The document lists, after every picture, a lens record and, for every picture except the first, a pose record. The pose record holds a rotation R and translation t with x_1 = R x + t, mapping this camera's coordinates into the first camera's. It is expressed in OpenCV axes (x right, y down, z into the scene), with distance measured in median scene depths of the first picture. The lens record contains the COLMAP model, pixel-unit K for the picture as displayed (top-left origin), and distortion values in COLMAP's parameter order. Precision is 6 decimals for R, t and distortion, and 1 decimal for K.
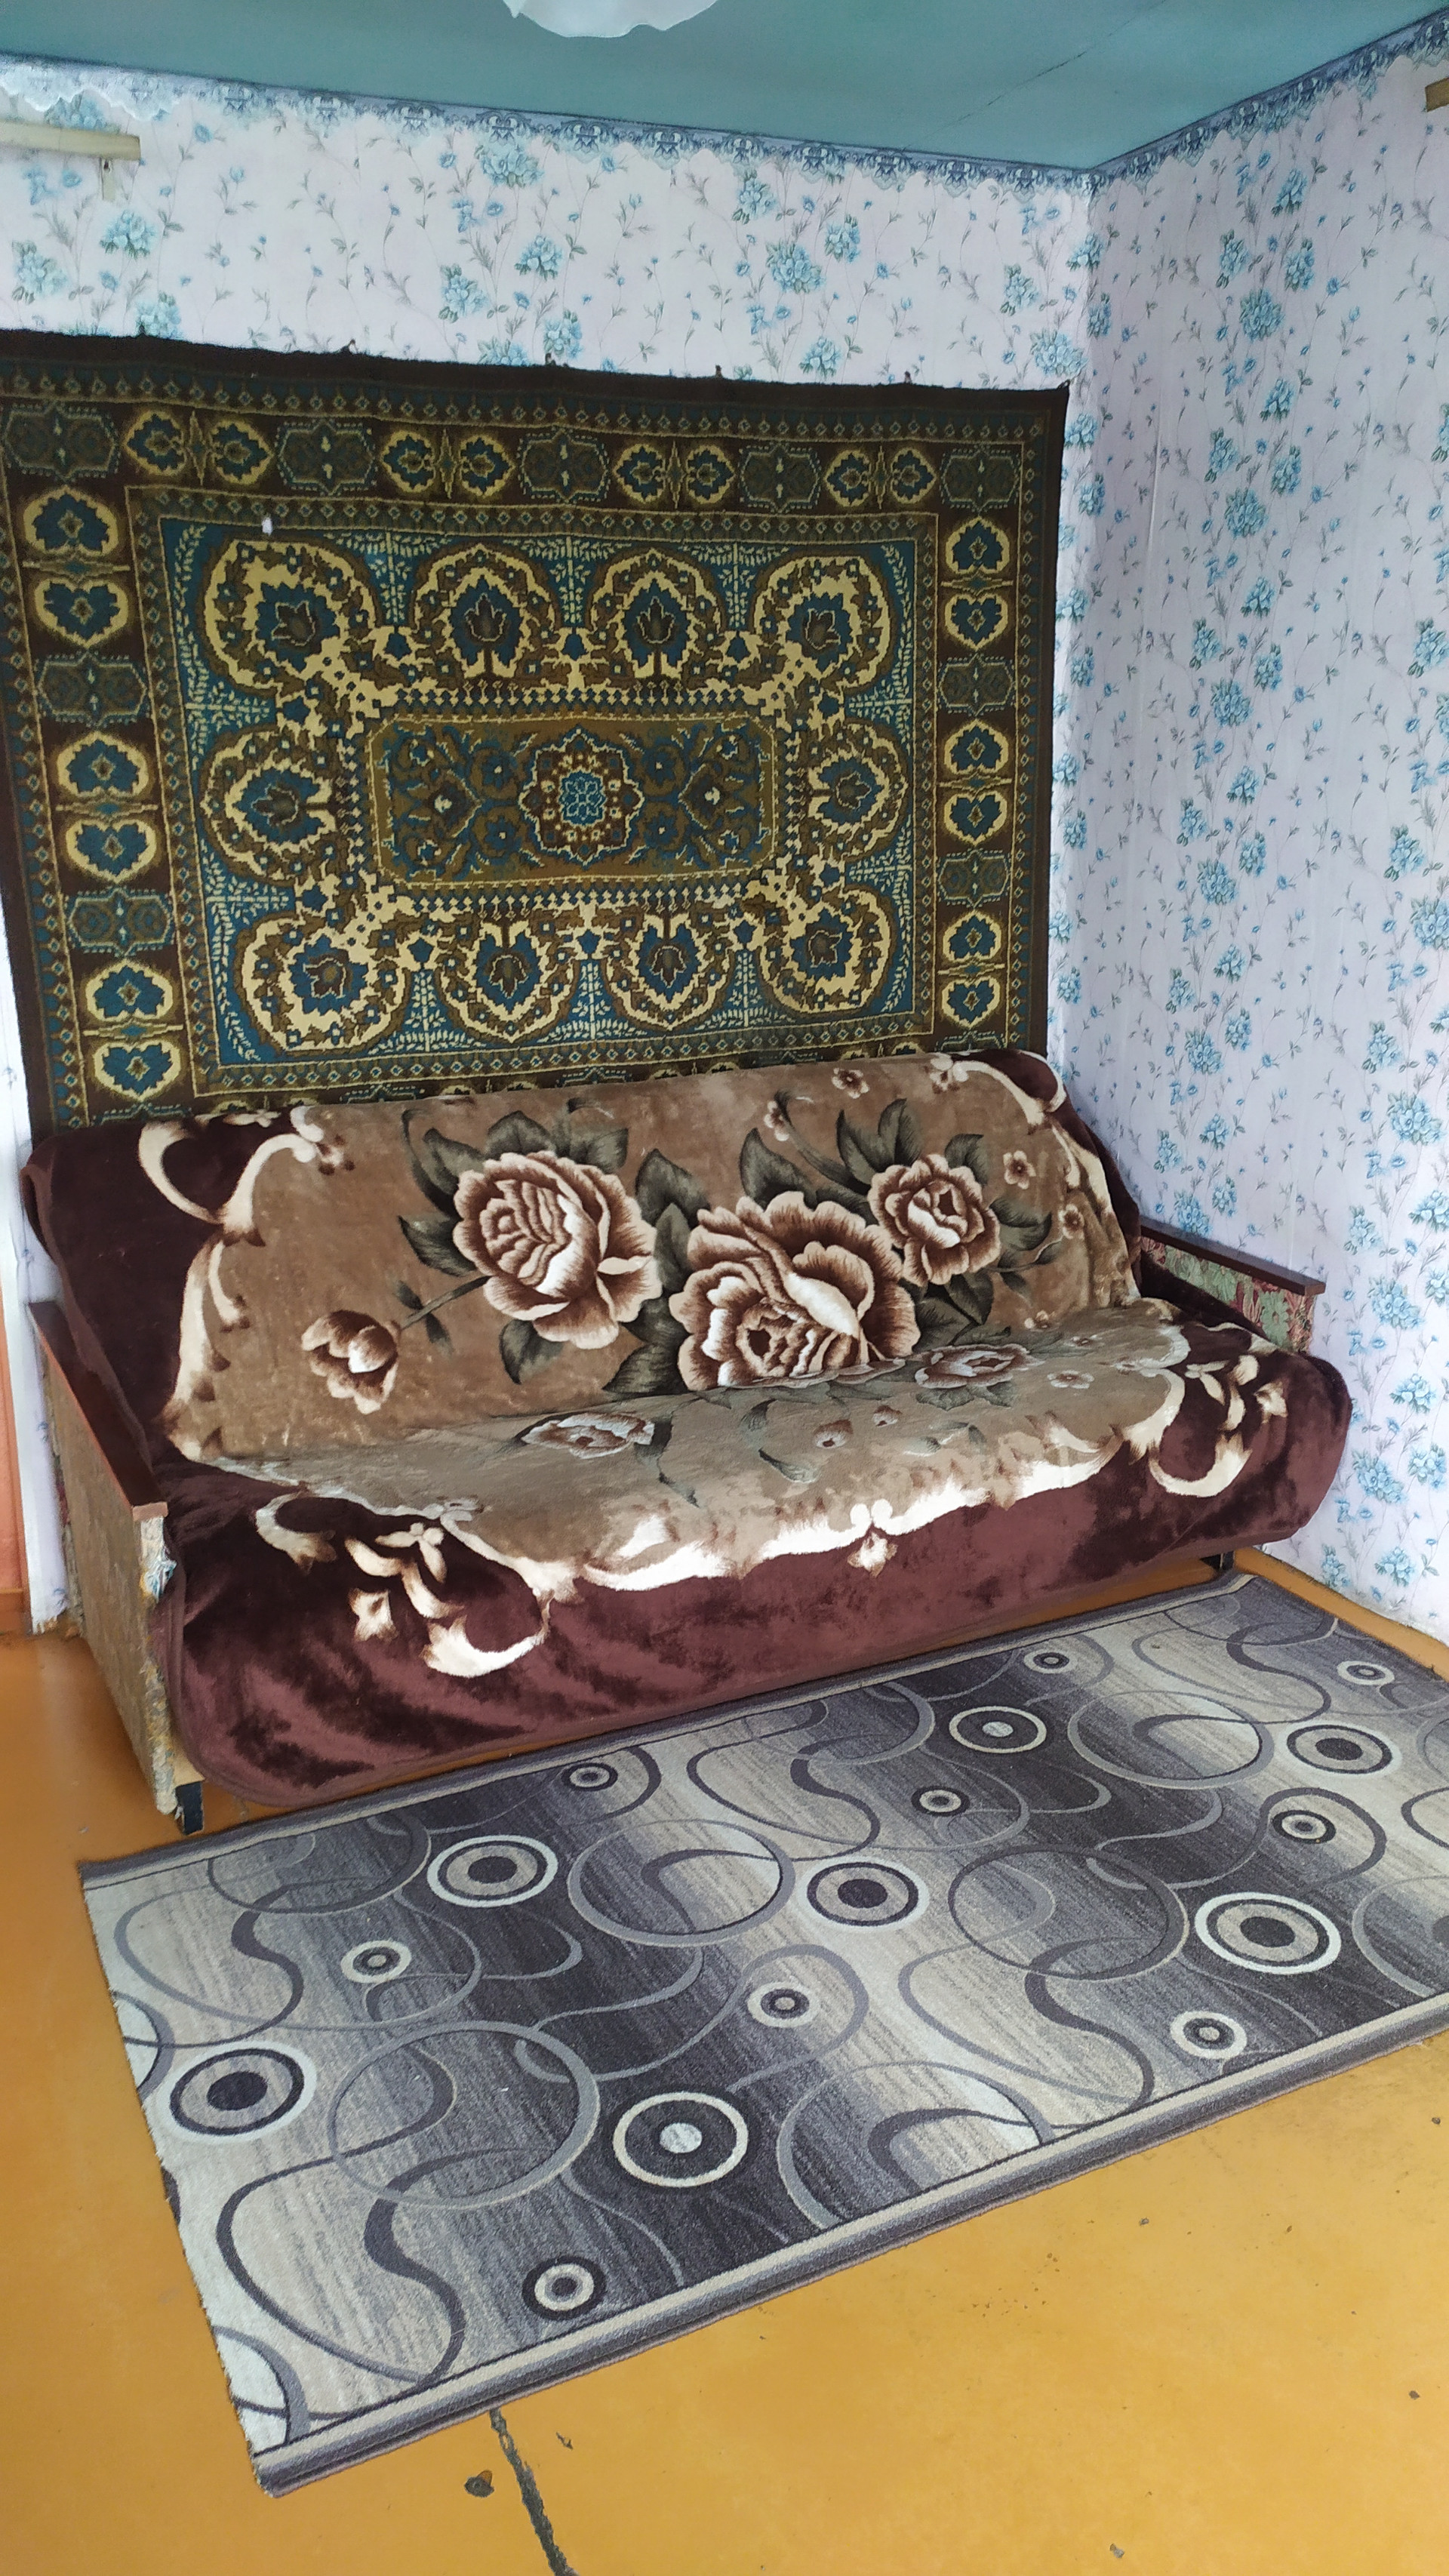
lens RADIAL K [[1892.1, 0, 712.3], [0, 1892.1, 1285.8], [0, 0, 1]] dist [0.056627, -0.070106]
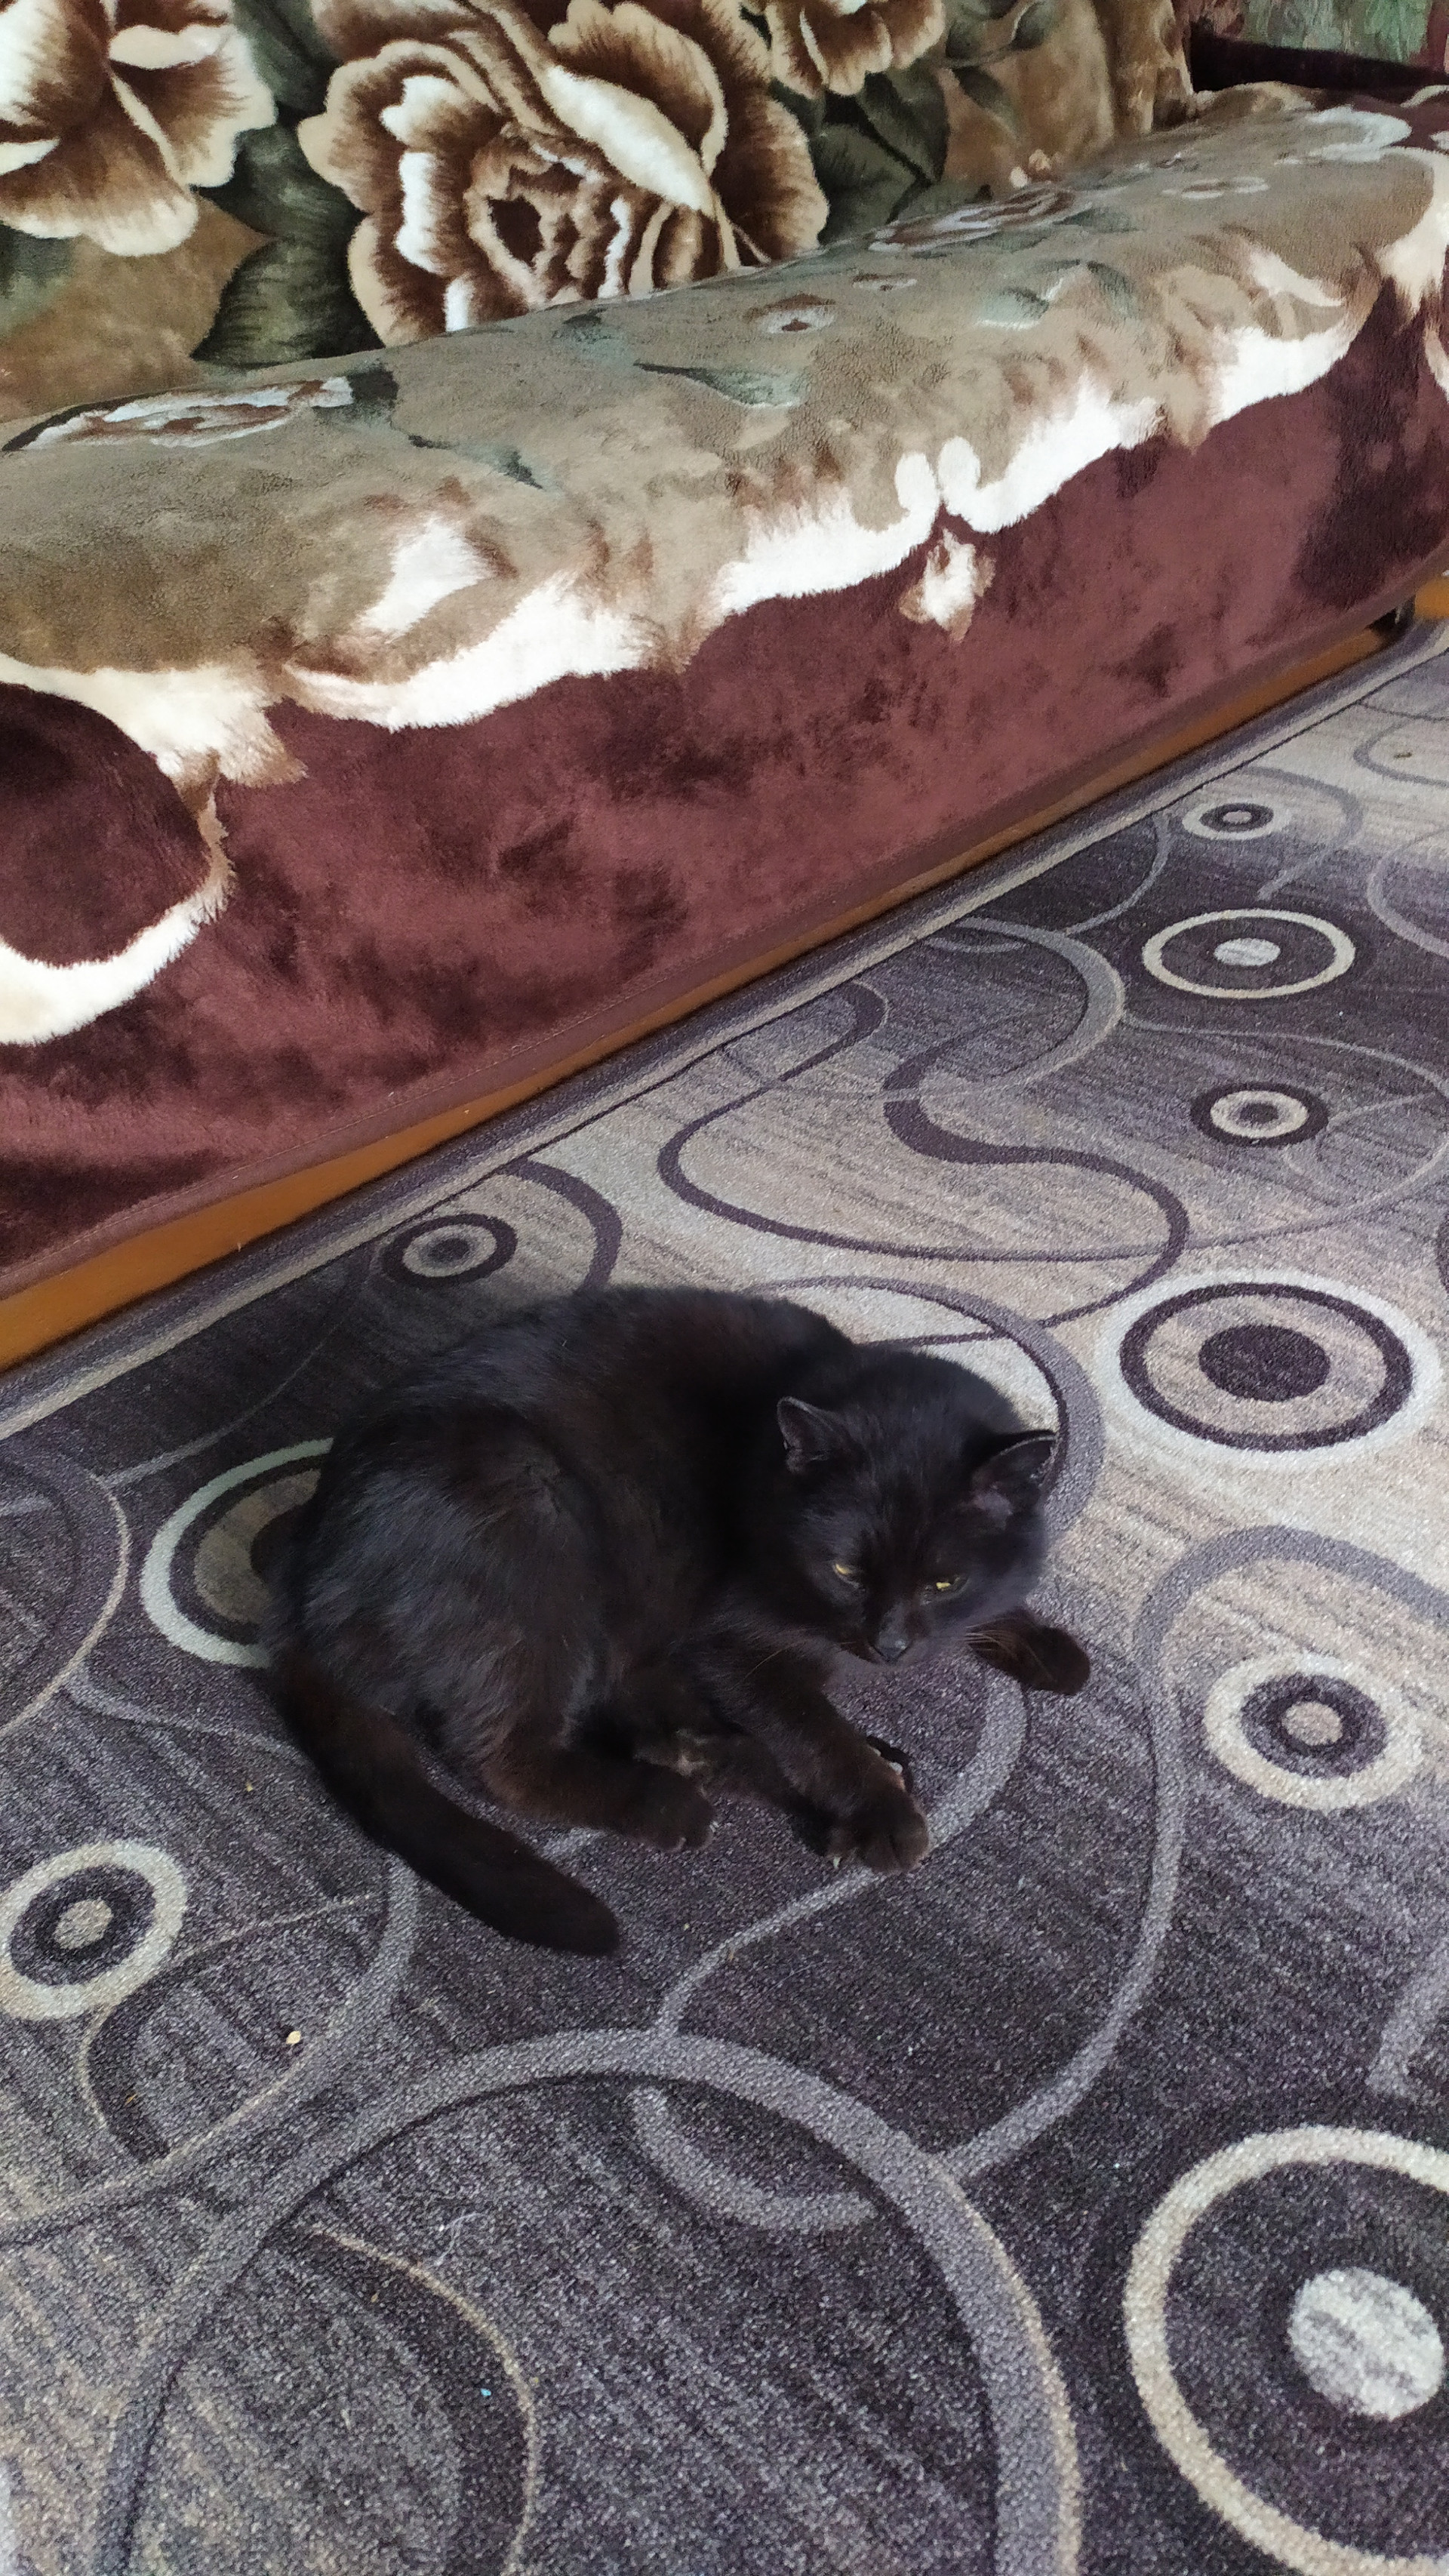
lens RADIAL K [[1892.1, 0, 712.3], [0, 1892.1, 1285.8], [0, 0, 1]] dist [0.056627, -0.070106]
pose [[0.963476, -0.212000, 0.163612, -0.059069], [0.148420, 0.931282, 0.332695, 0.121451], [-0.222901, -0.296260, 0.928733, 0.505466]]
